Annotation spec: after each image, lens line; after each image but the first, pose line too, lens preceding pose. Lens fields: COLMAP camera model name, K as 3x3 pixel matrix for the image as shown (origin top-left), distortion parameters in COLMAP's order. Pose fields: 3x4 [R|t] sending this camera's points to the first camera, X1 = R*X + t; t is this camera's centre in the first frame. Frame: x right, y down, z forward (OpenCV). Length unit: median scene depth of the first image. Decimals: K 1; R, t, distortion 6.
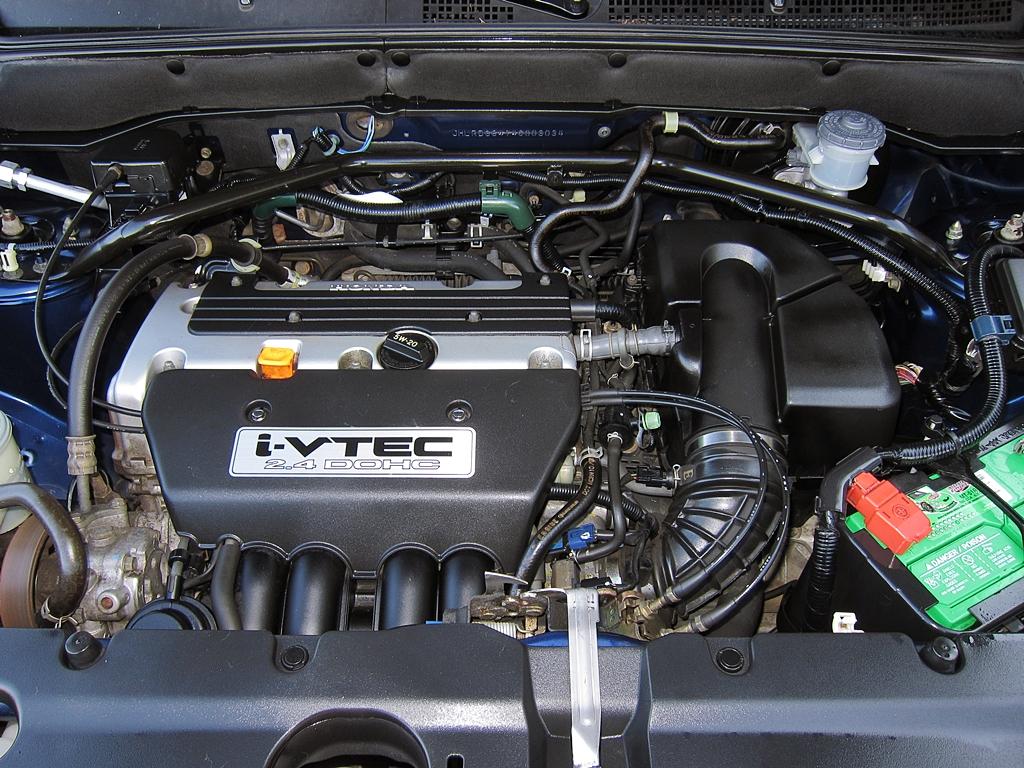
lens RADIAL K [[832.1, 0, 512.0], [0, 832.1, 384.0], [0, 0, 1]] dist [-0.063355, 0.003247]
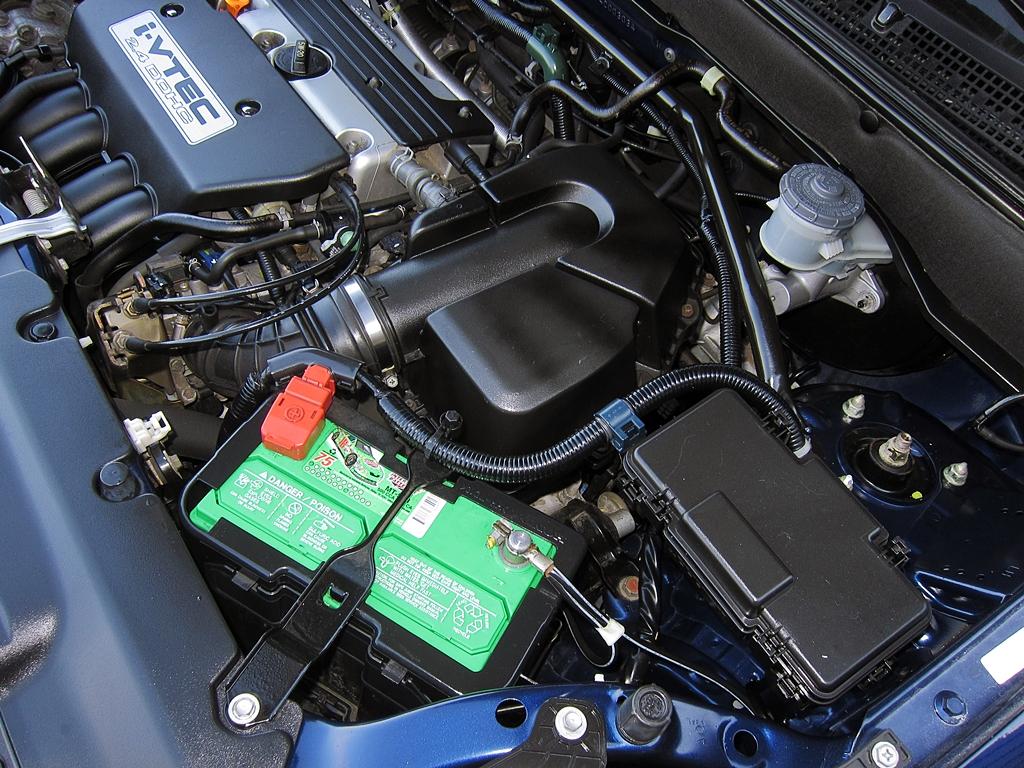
lens RADIAL K [[832.1, 0, 512.0], [0, 832.1, 384.0], [0, 0, 1]] dist [-0.063355, 0.003247]
pose [[0.590971, 0.714285, -0.374901, 0.799379], [-0.687891, 0.688968, 0.228318, -0.200062], [0.421379, 0.122962, 0.898510, 0.252138]]
